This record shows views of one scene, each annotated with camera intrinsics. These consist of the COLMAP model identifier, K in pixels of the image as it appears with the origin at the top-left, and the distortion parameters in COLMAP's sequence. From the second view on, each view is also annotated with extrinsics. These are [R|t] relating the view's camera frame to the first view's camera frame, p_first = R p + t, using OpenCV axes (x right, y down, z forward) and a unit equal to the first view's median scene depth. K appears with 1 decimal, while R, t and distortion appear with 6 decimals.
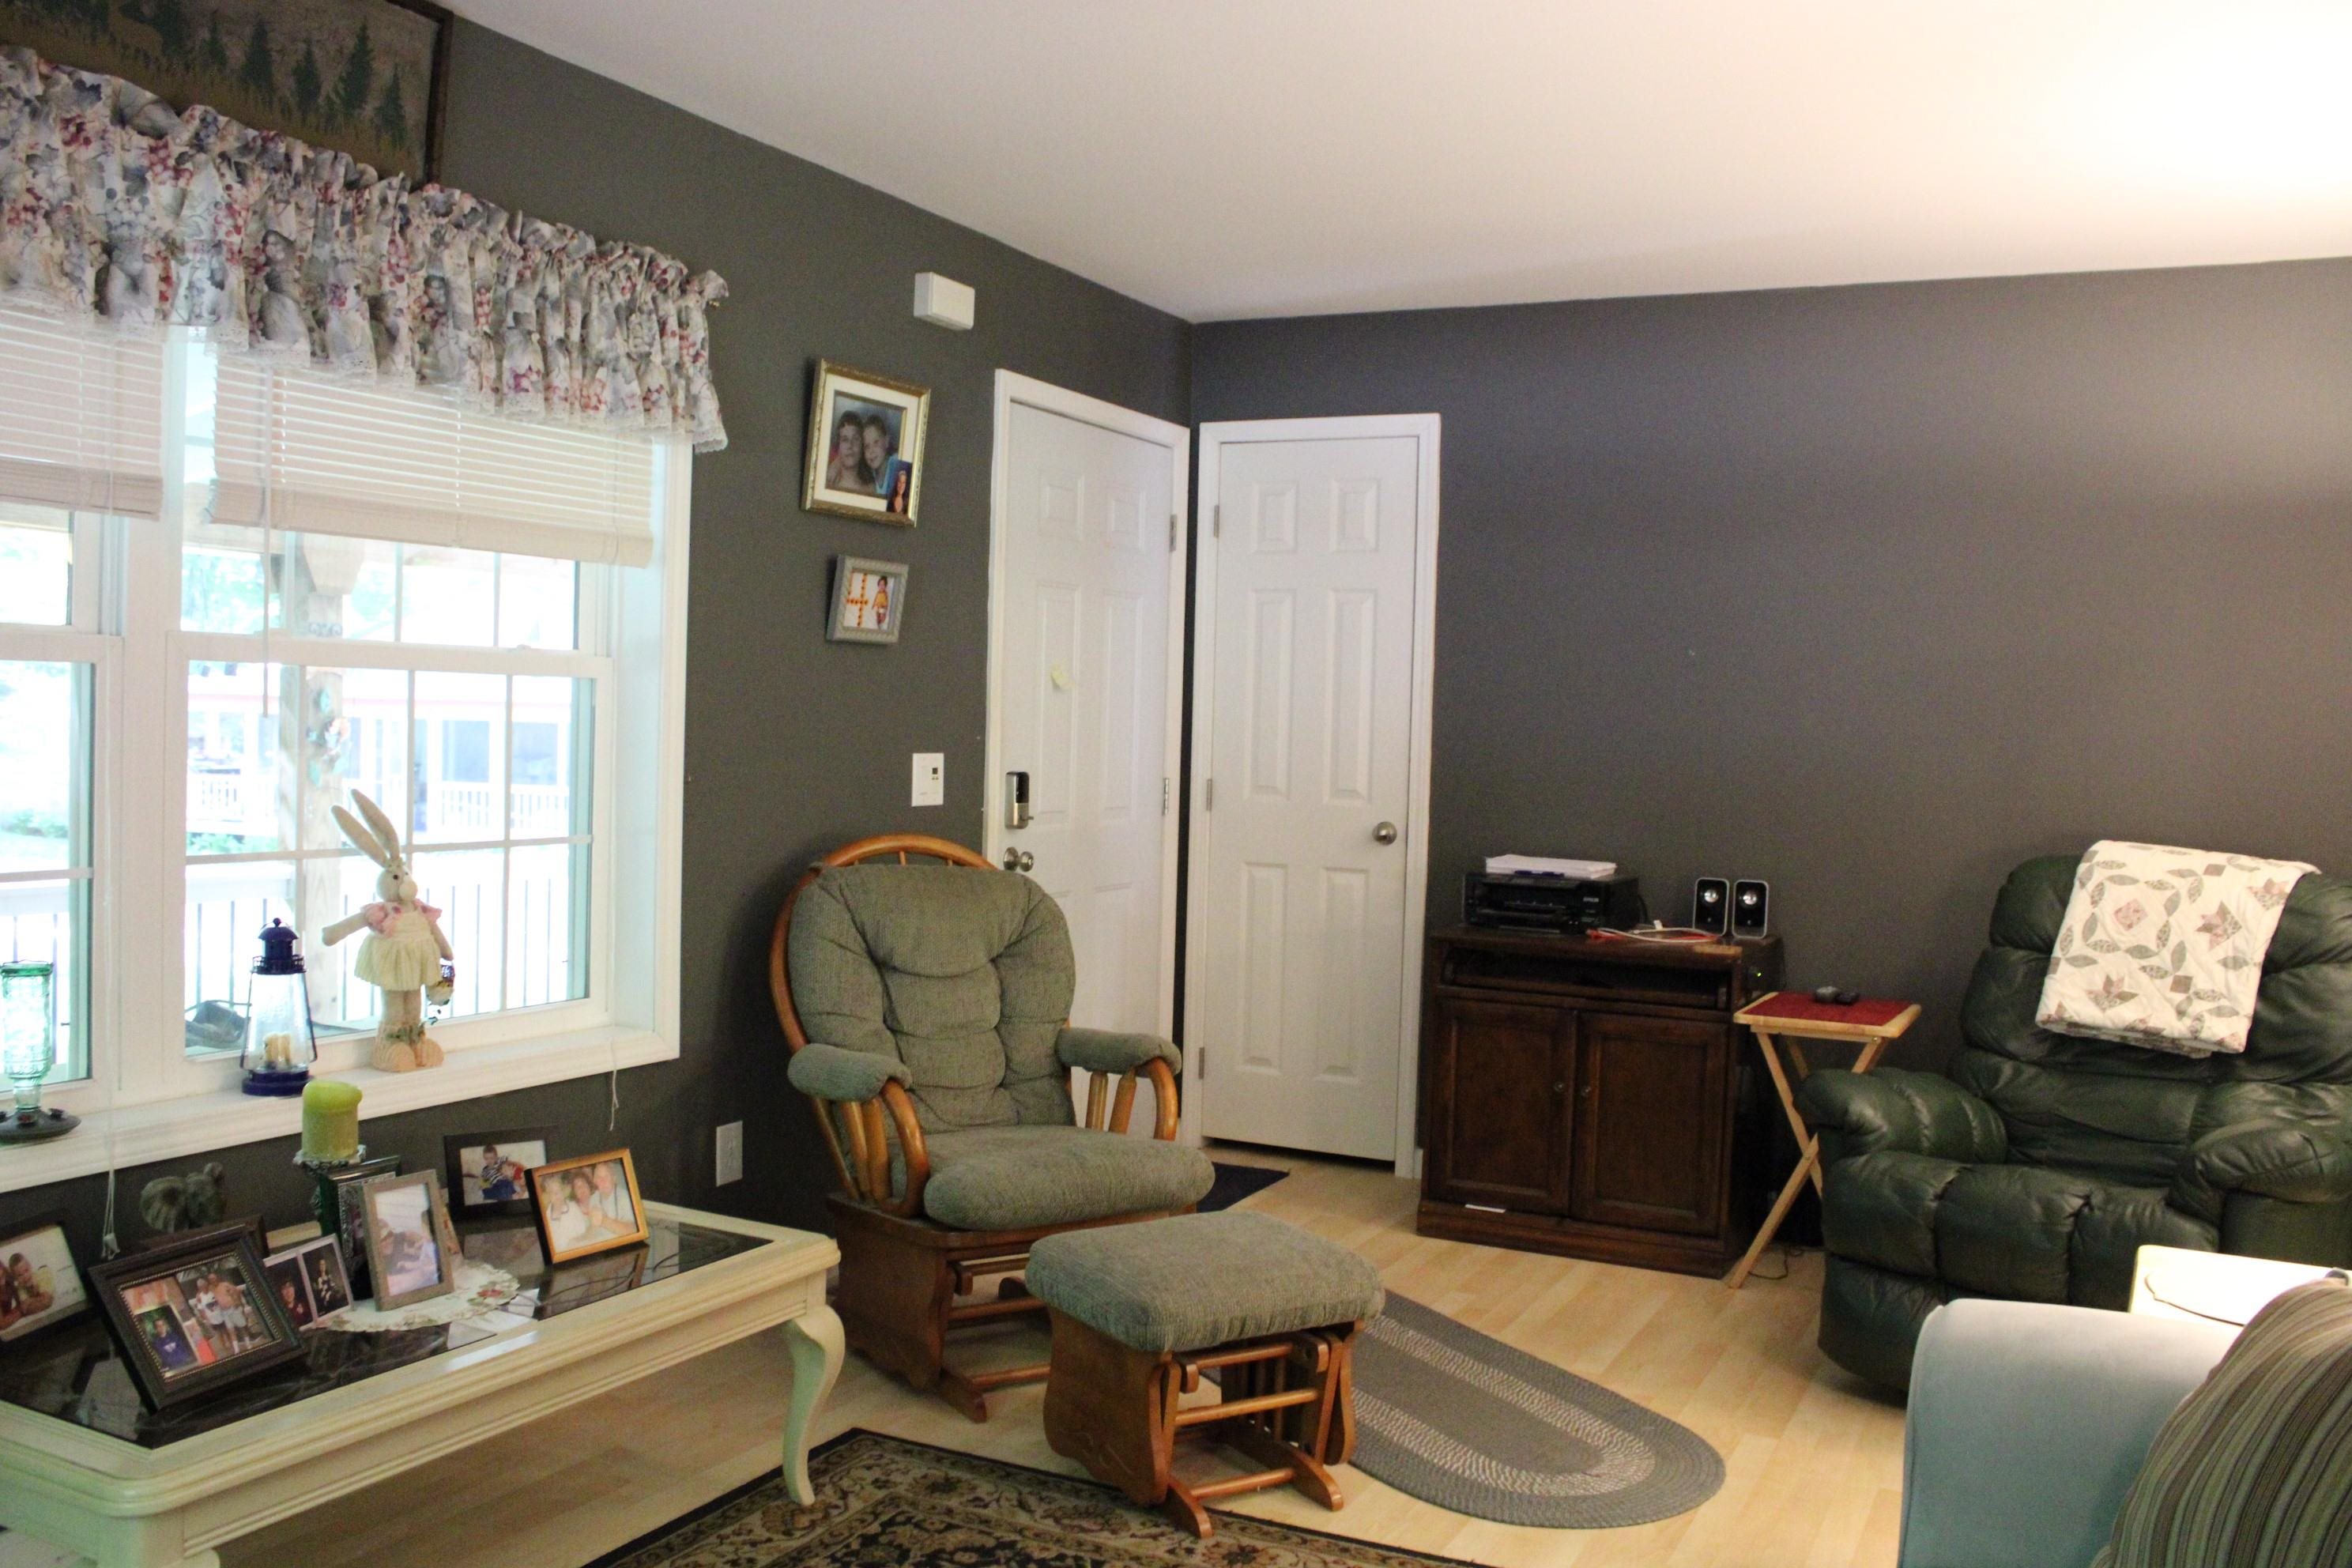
lens RADIAL K [[1972.7, 0, 1165.4], [0, 1972.7, 780.7], [0, 0, 1]] dist [-0.164613, 0.147172]
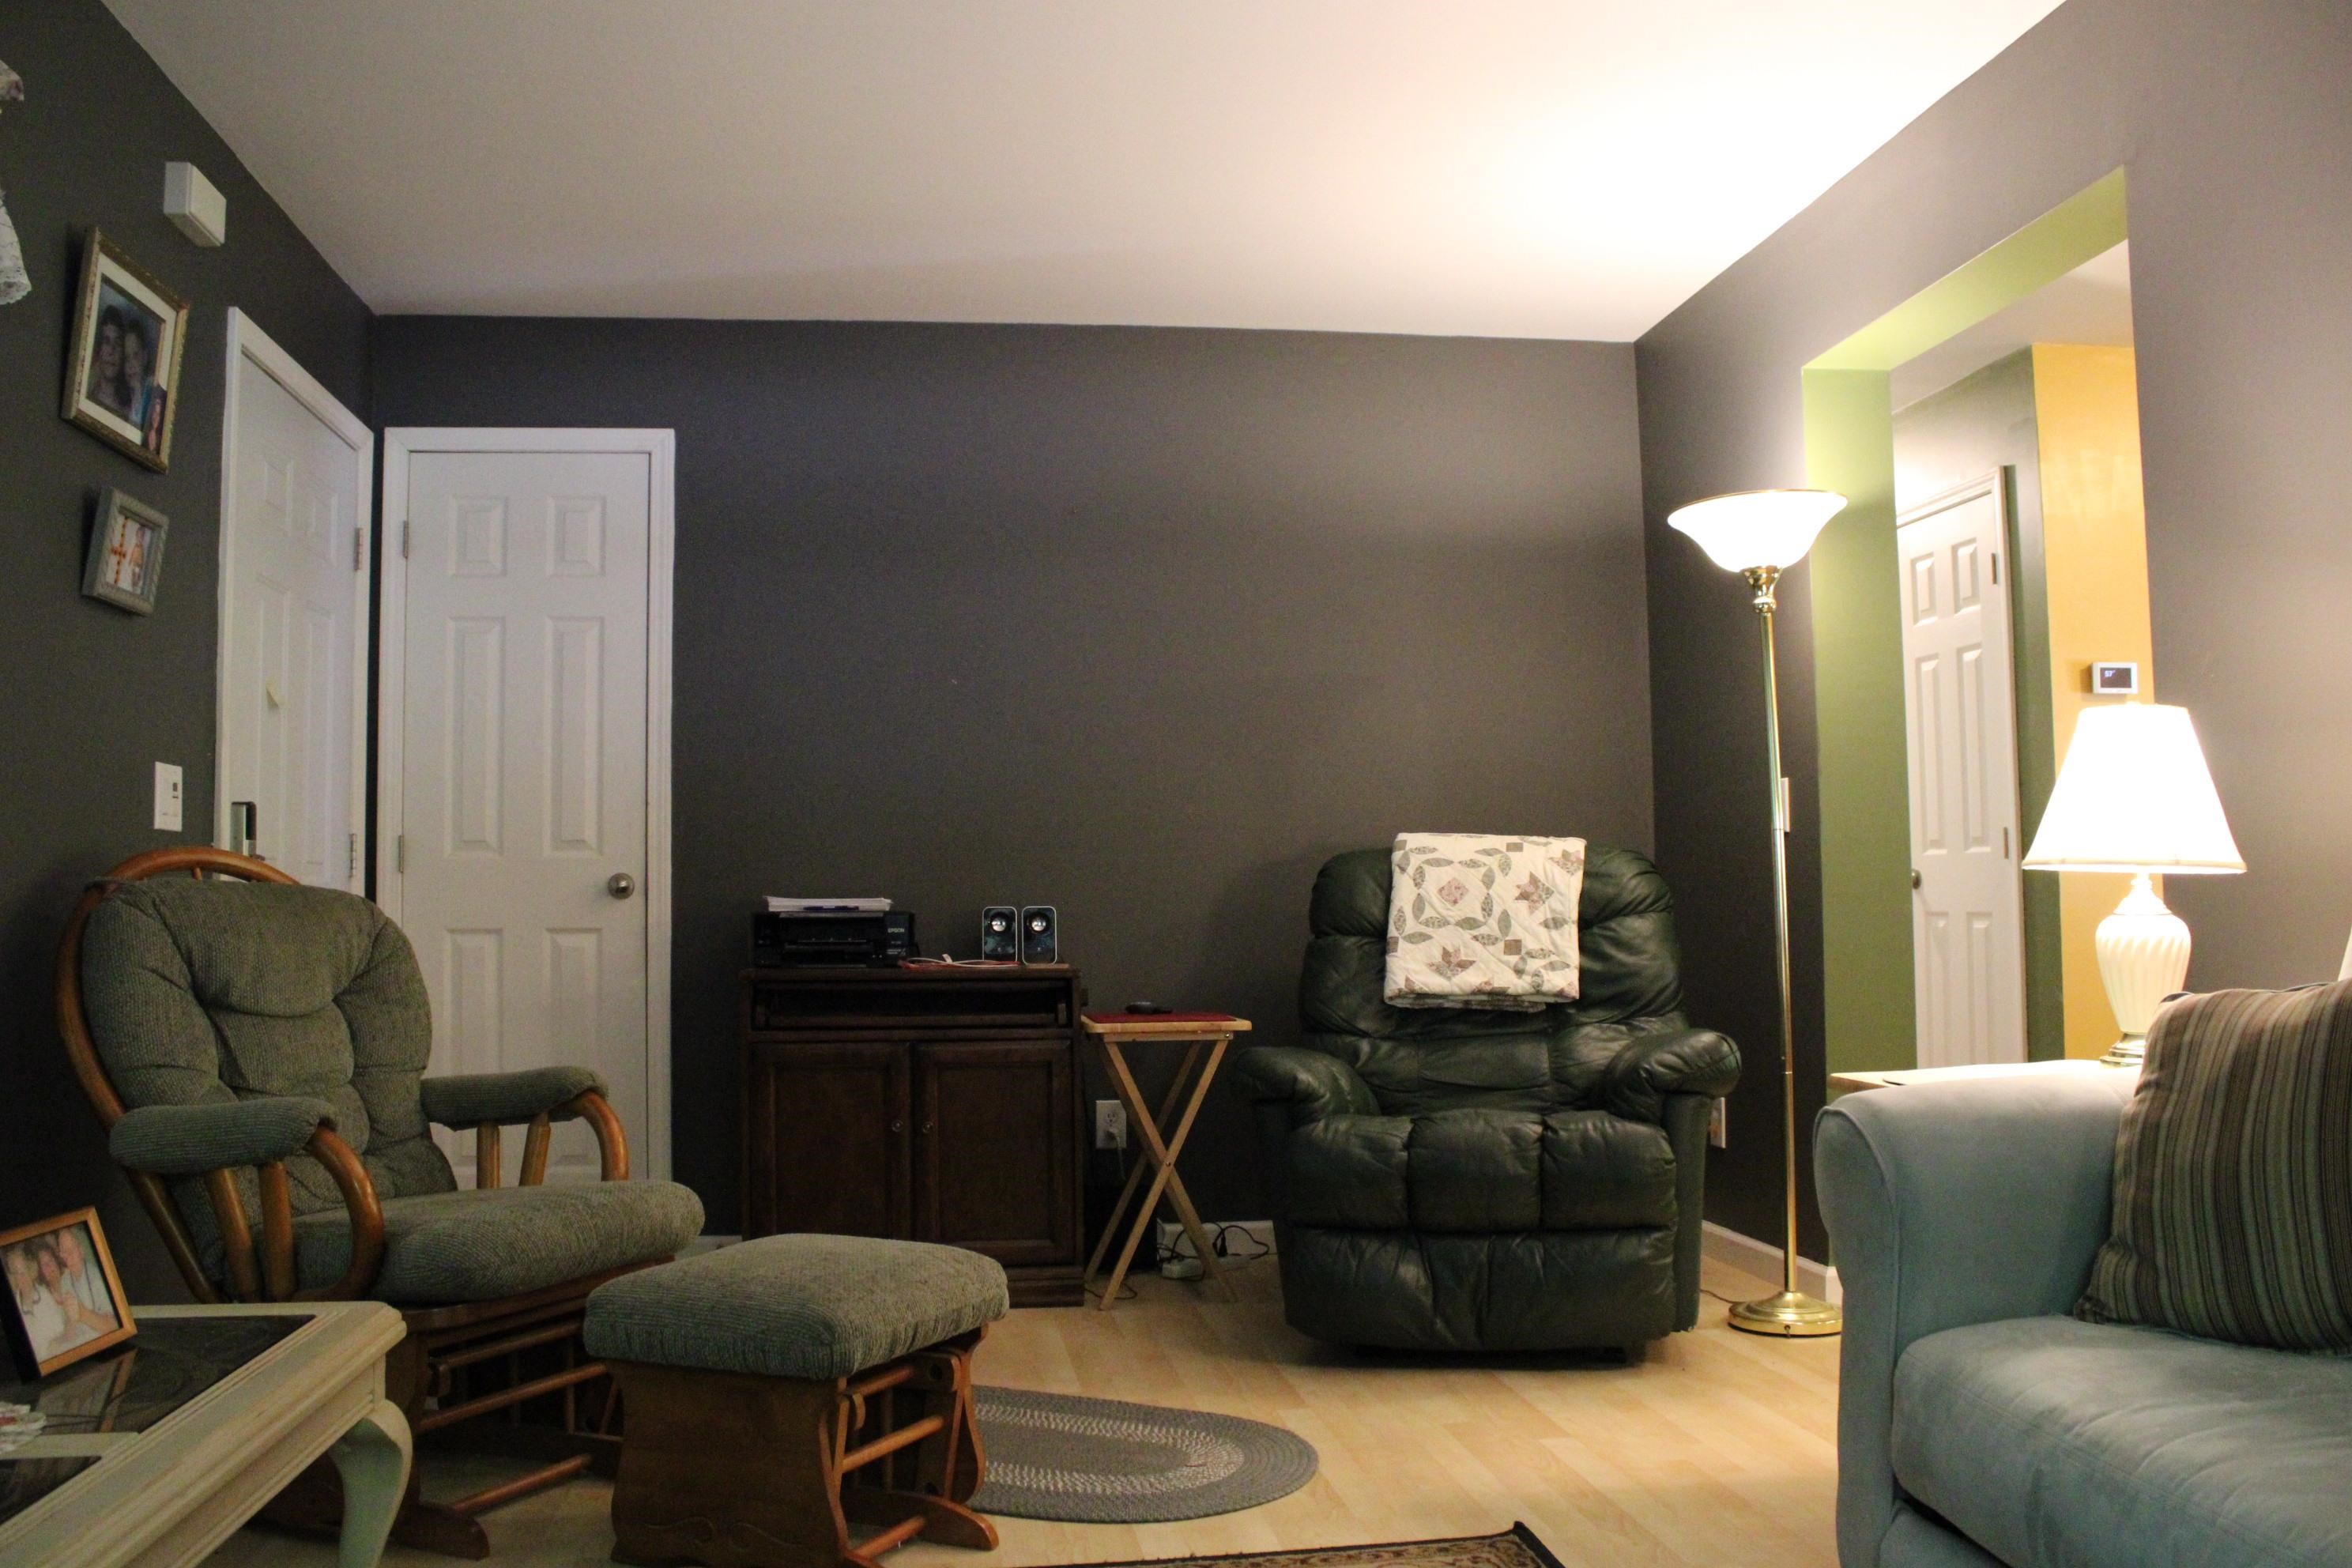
lens RADIAL K [[1972.7, 0, 1165.4], [0, 1972.7, 780.7], [0, 0, 1]] dist [-0.164613, 0.147172]
pose [[0.823271, -0.001122, 0.567647, -0.258194], [0.055690, 0.995334, -0.078801, 0.085921], [-0.564910, 0.096487, 0.819492, 0.174141]]
